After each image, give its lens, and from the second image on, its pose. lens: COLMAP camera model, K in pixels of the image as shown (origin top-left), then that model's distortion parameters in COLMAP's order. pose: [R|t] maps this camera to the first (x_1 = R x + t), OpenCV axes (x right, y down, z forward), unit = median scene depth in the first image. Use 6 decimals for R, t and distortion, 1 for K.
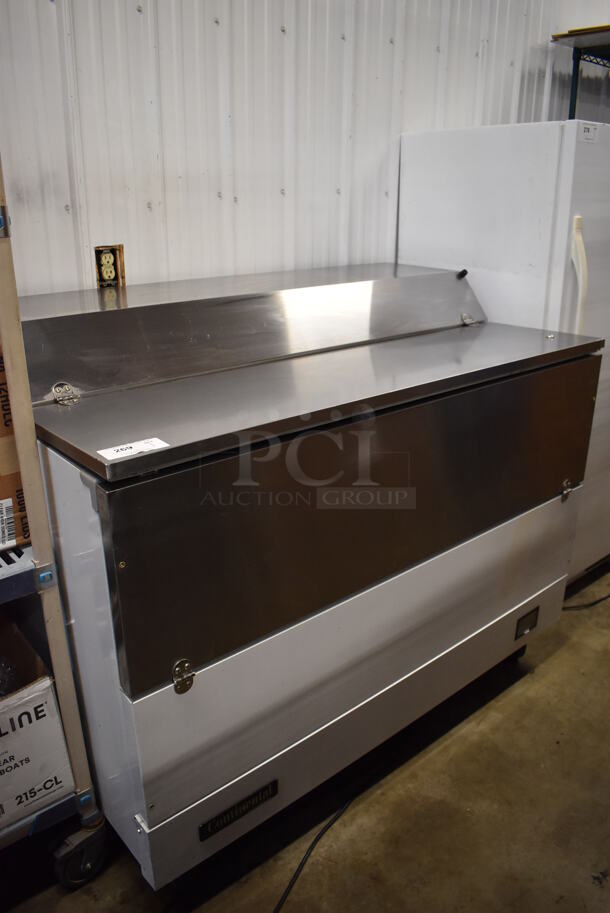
lens RADIAL K [[710.3, 0, 306.7], [0, 710.3, 459.9], [0, 0, 1]] dist [-0.087429, 0.009107]
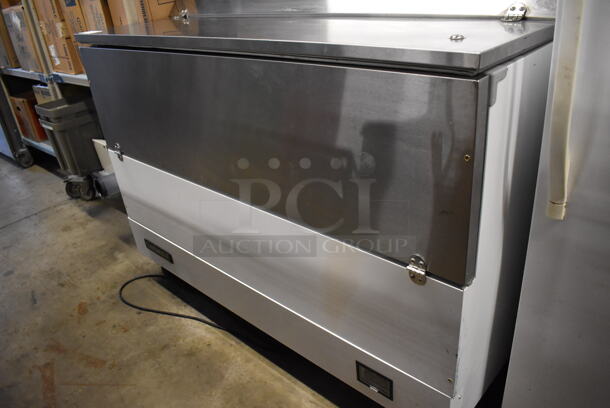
lens RADIAL K [[474.6, 0, 305.0], [0, 474.6, 204.0], [0, 0, 1]] dist [-0.087429, 0.009107]
pose [[0.109038, 0.452817, -0.884911, 0.764336], [-0.262808, 0.871675, 0.413661, -0.182445], [0.958667, 0.187457, 0.214050, 0.809535]]
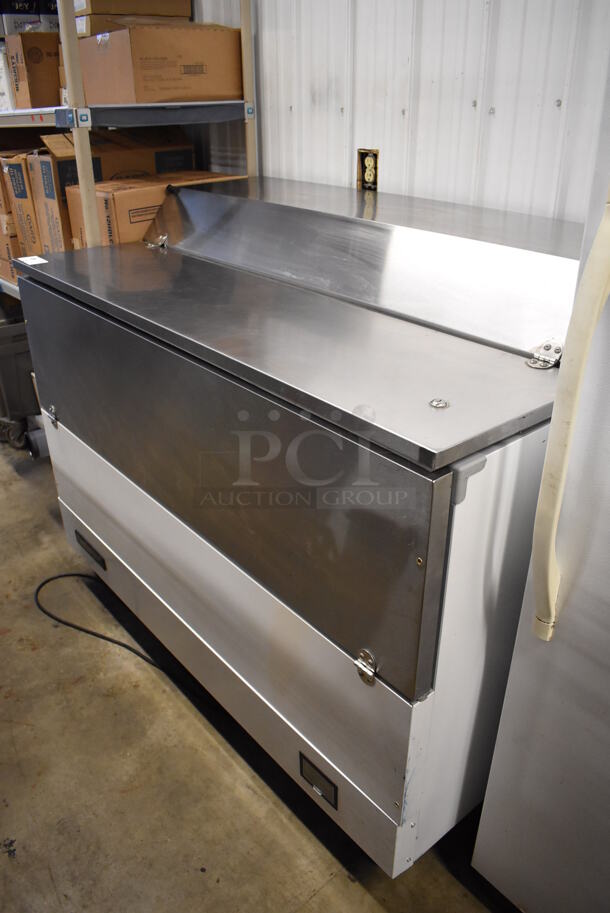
lens RADIAL K [[710.3, 0, 306.7], [0, 710.3, 459.9], [0, 0, 1]] dist [-0.087429, 0.009107]
pose [[-0.011654, 0.472192, -0.881419, 0.810919], [-0.349960, 0.823804, 0.445954, -0.336521], [0.936692, 0.313658, 0.155648, 0.846137]]
